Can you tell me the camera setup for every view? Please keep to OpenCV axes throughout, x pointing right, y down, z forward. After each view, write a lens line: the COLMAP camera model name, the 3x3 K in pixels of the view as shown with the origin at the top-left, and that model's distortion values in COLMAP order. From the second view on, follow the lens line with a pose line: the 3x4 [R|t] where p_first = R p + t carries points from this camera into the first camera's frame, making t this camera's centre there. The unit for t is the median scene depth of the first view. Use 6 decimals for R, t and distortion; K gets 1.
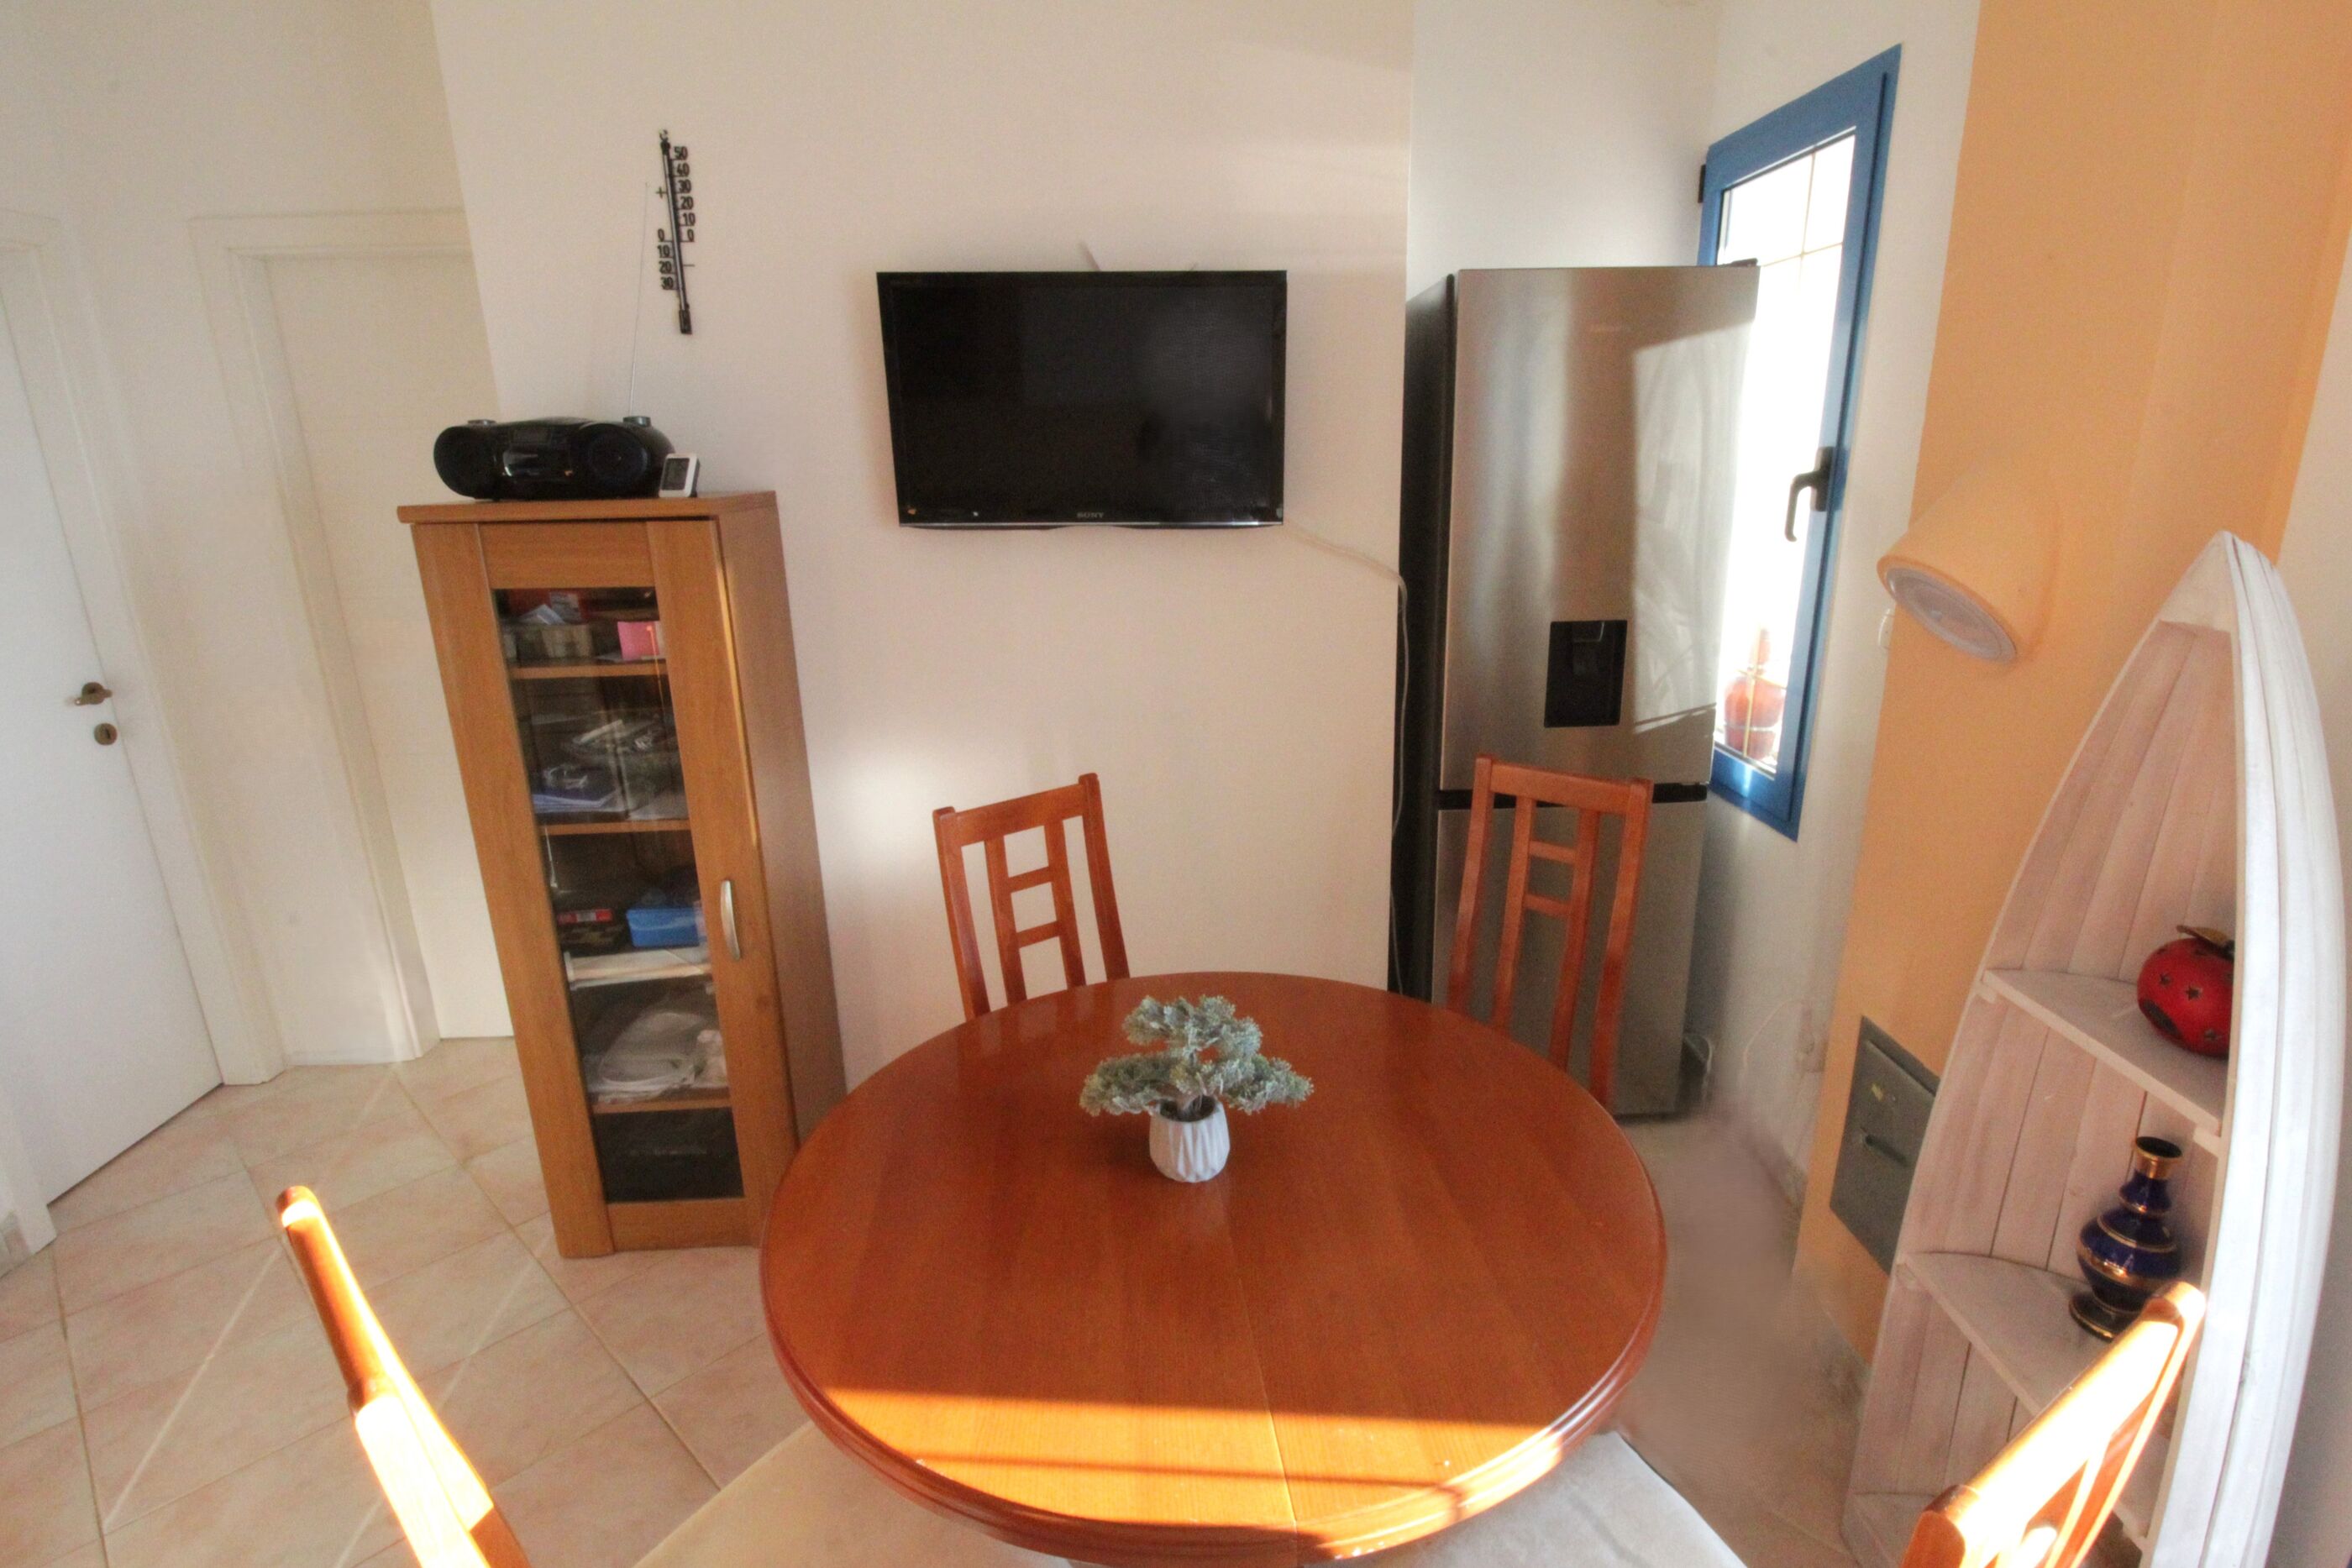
lens RADIAL K [[1056.9, 0, 1176.0], [0, 1056.9, 784.0], [0, 0, 1]] dist [-0.001444, -0.000495]
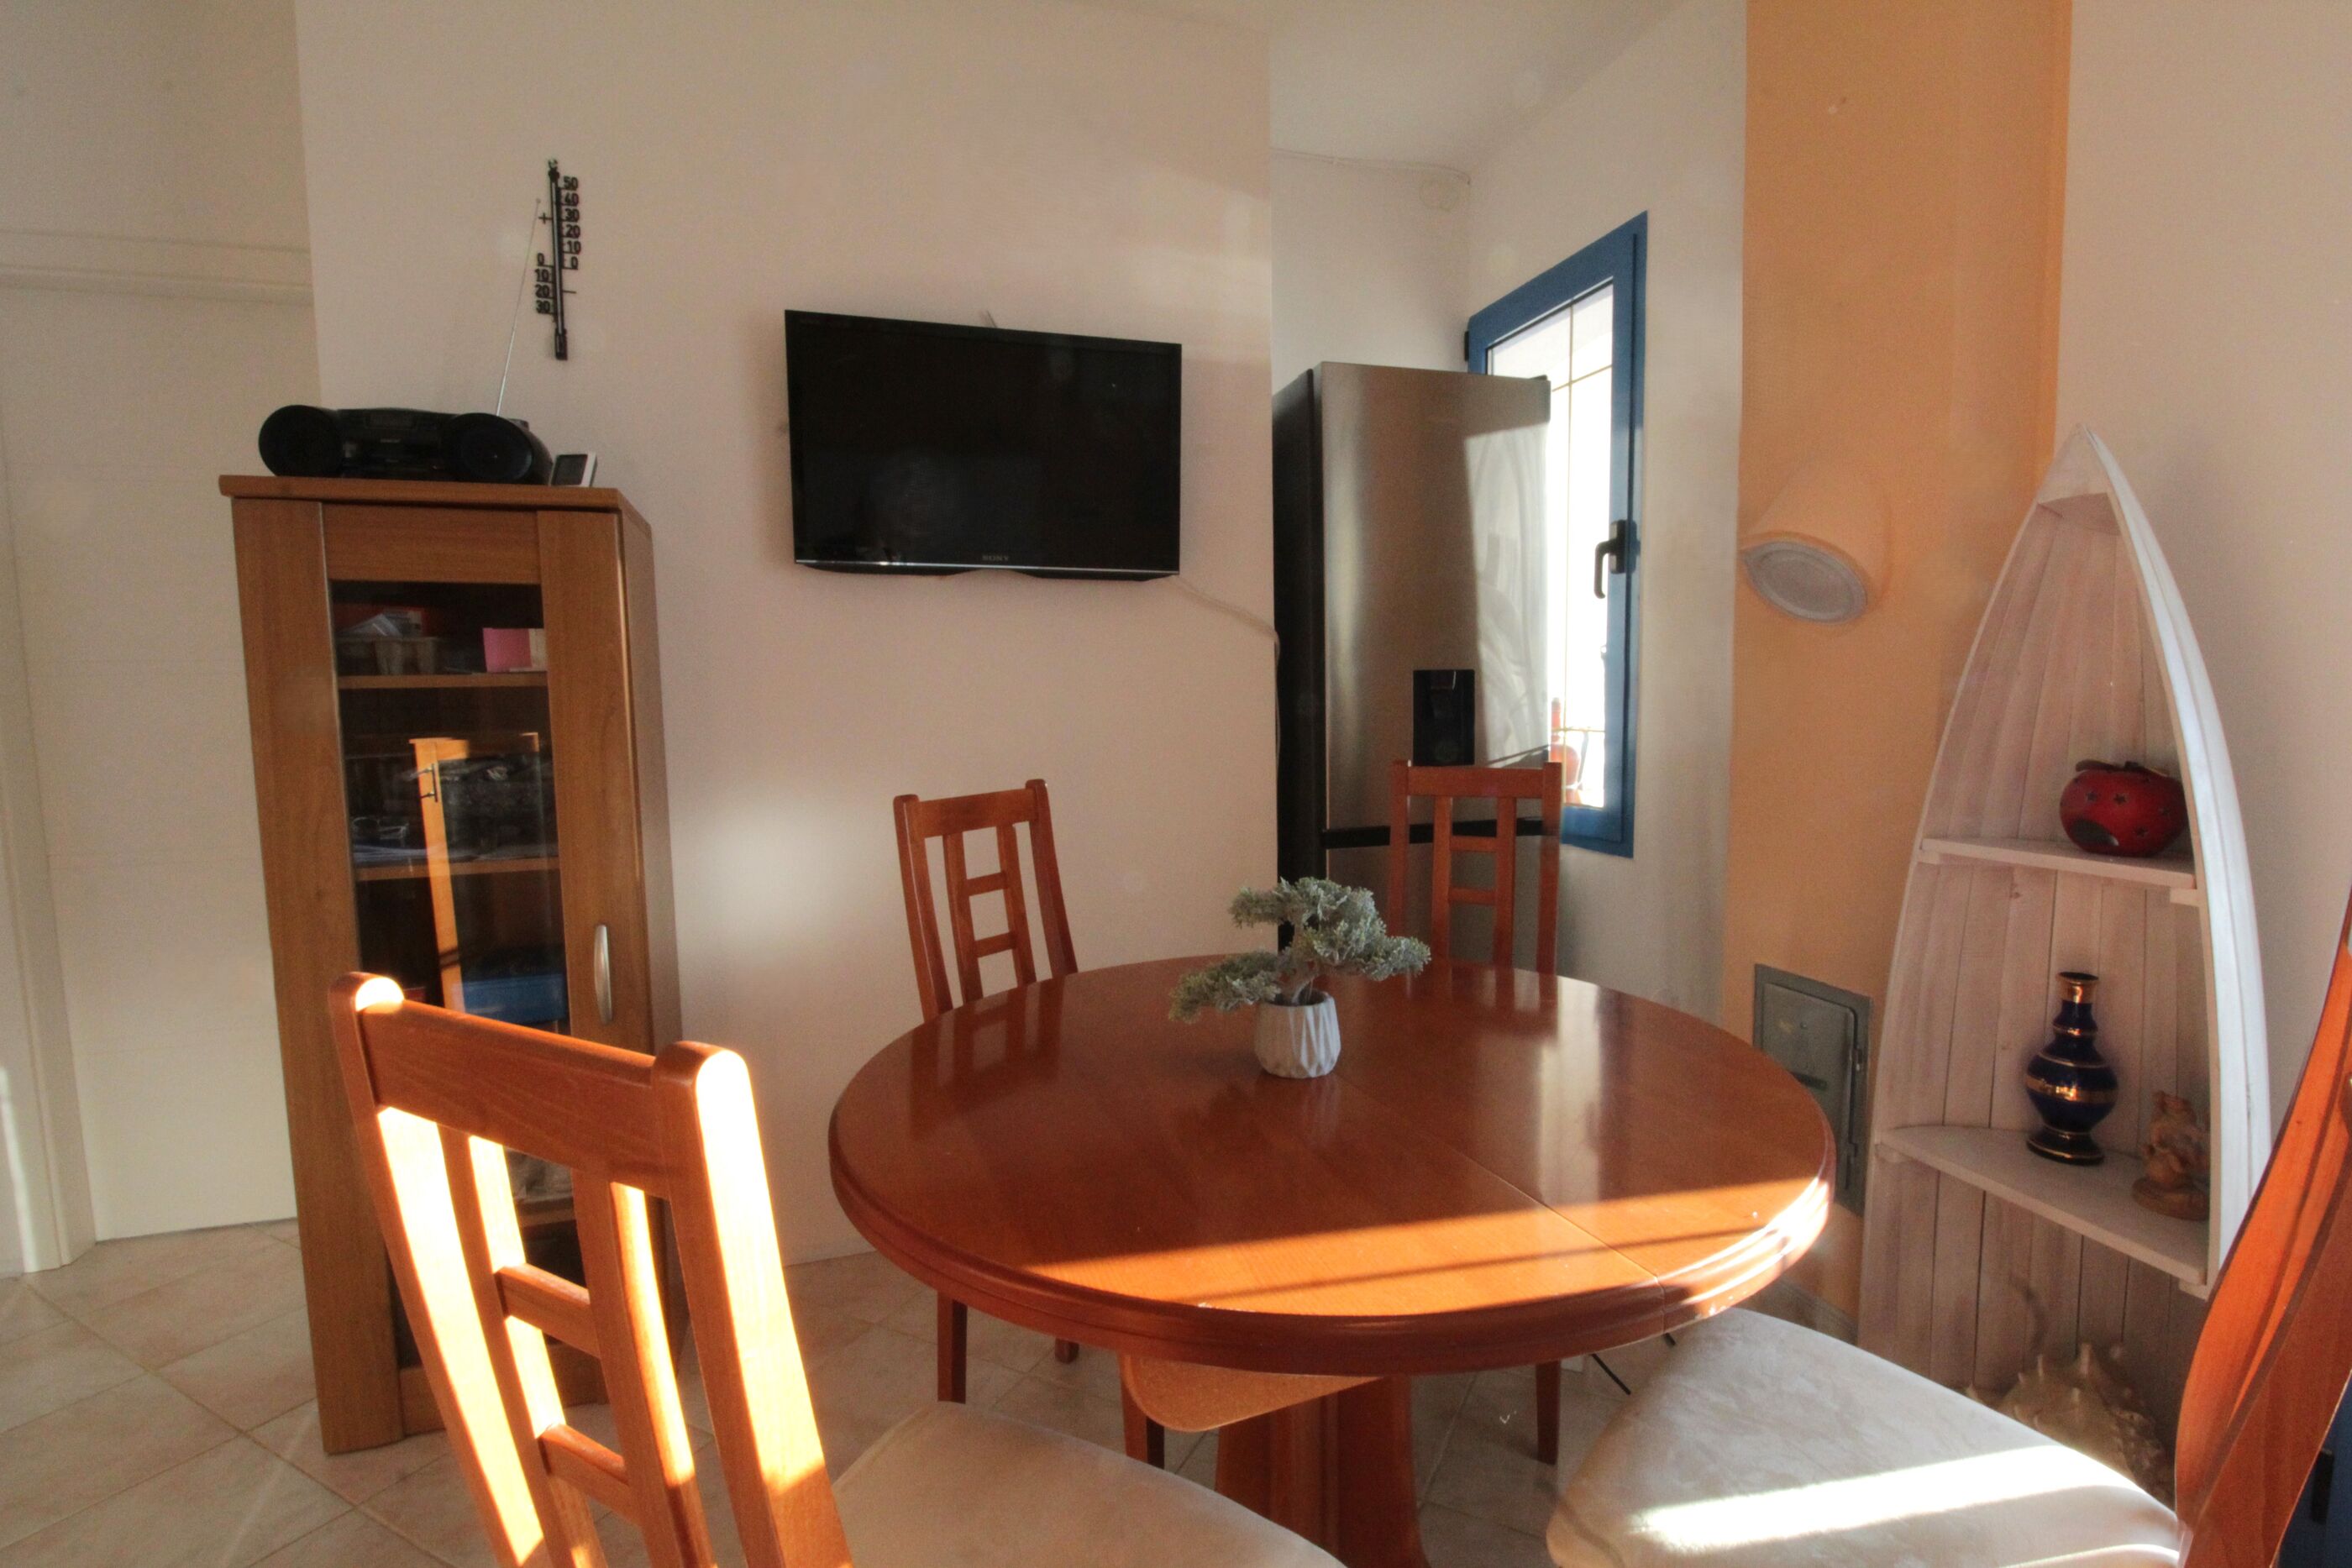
lens RADIAL K [[1014.9, 0, 1176.0], [0, 1014.9, 784.0], [0, 0, 1]] dist [0.000413, -0.006467]
pose [[0.968622, -0.019566, 0.247769, -0.167700], [0.063984, 0.982927, -0.172514, 0.144934], [-0.240163, 0.182954, 0.953336, 0.073691]]
